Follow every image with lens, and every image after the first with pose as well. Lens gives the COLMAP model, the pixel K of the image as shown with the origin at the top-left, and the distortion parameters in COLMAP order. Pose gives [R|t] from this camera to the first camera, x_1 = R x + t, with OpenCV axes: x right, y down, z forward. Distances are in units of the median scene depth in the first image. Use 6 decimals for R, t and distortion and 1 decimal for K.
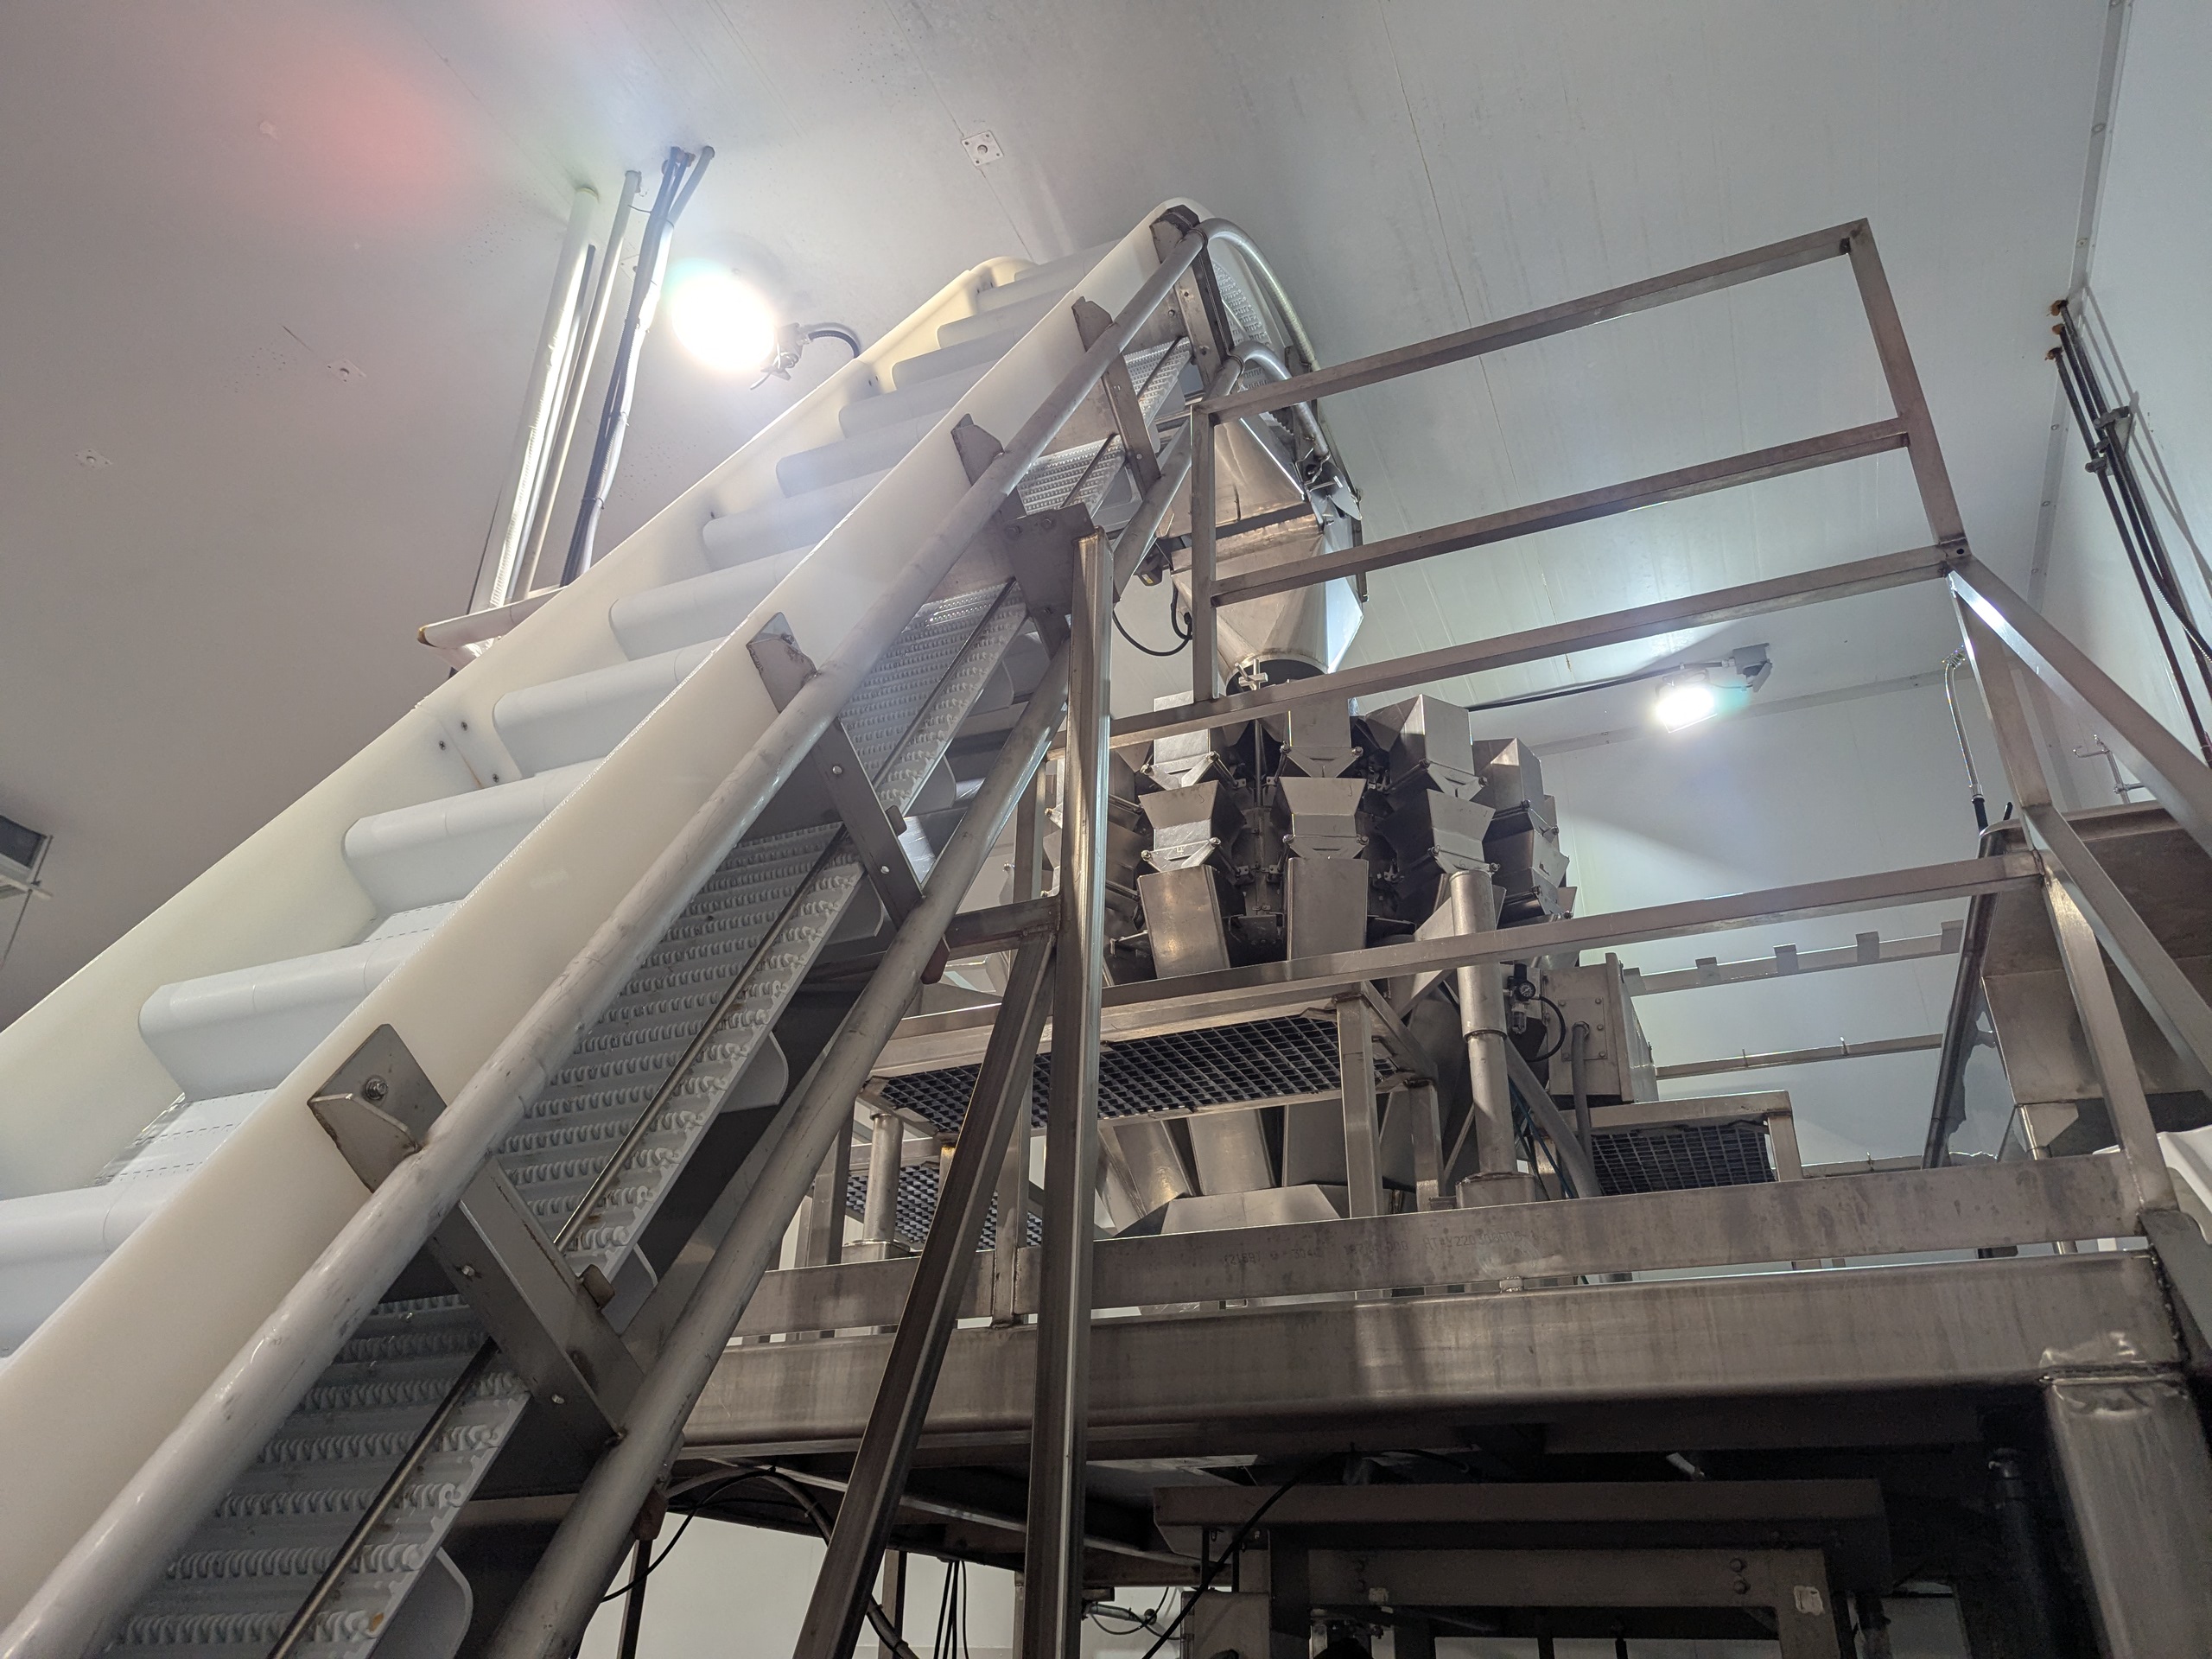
lens RADIAL K [[1566.4, 0, 1097.1], [0, 1566.4, 807.3], [0, 0, 1]] dist [0.063418, -0.066379]
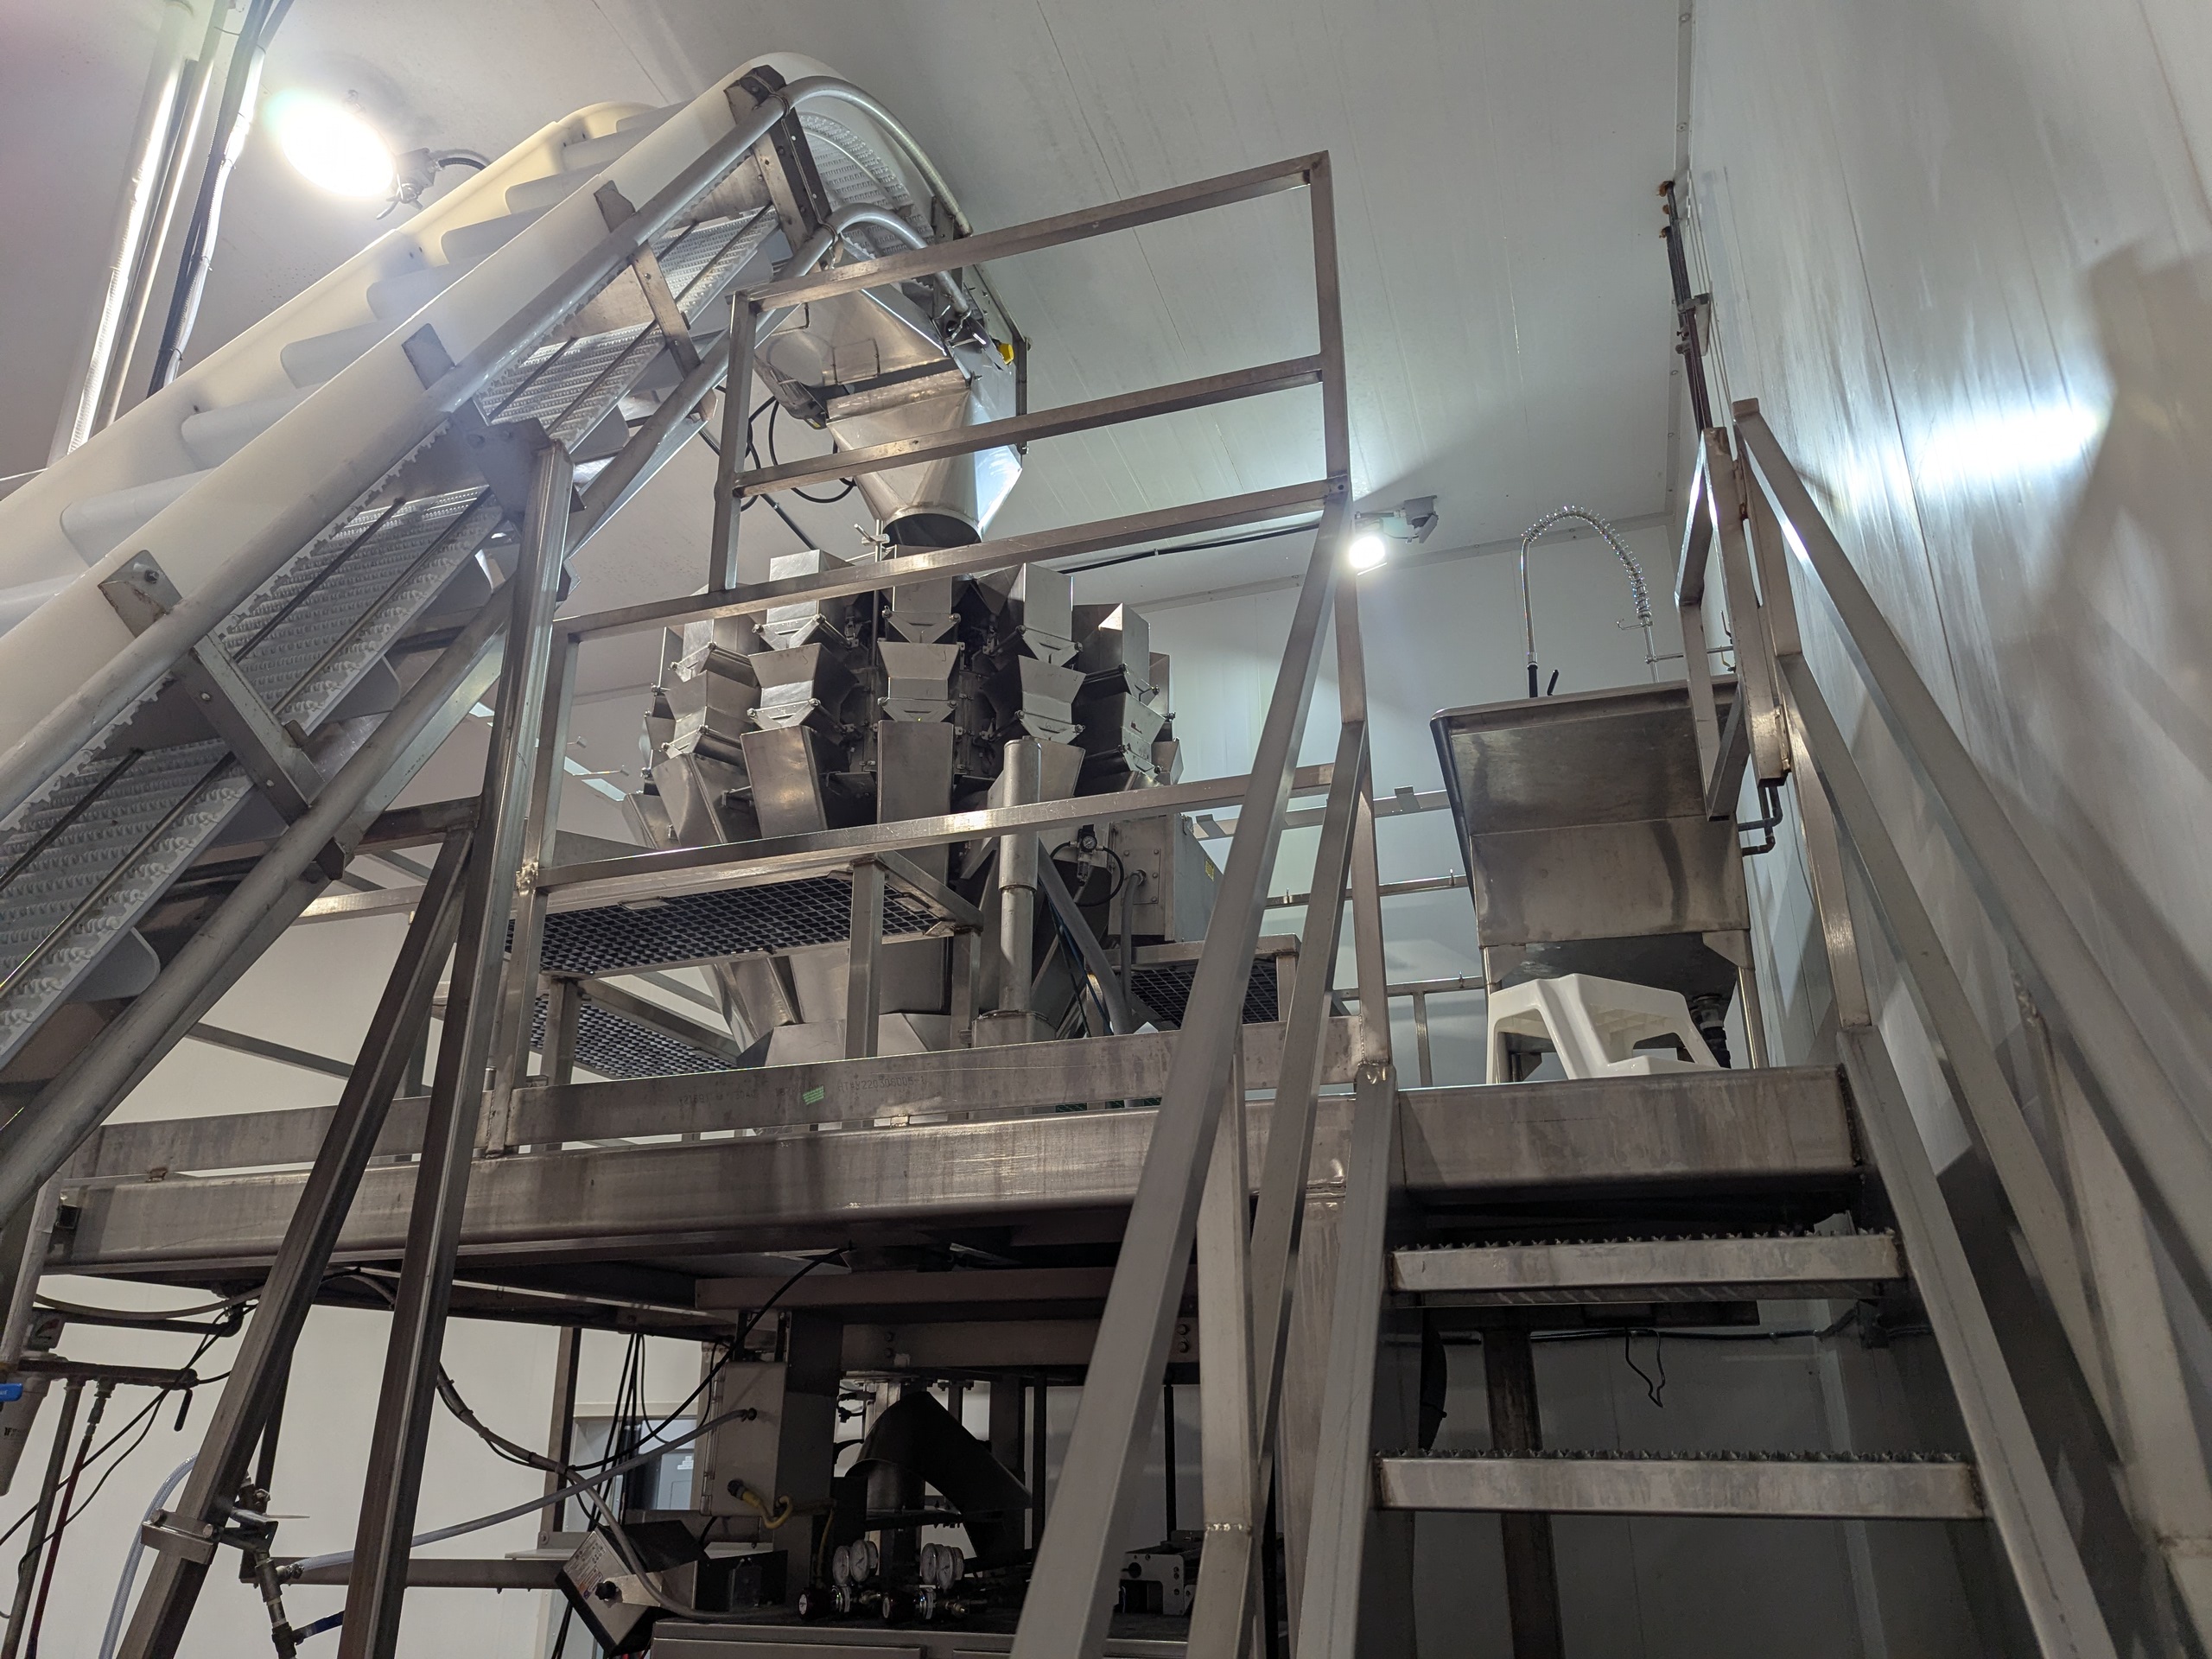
lens RADIAL K [[1576.1, 0, 1102.3], [0, 1576.1, 836.1], [0, 0, 1]] dist [0.064329, -0.066700]
pose [[0.996619, 0.005559, 0.081968, 0.181793], [-0.017824, 0.988575, 0.149670, -0.052015], [-0.080199, -0.150625, 0.985332, -0.087887]]
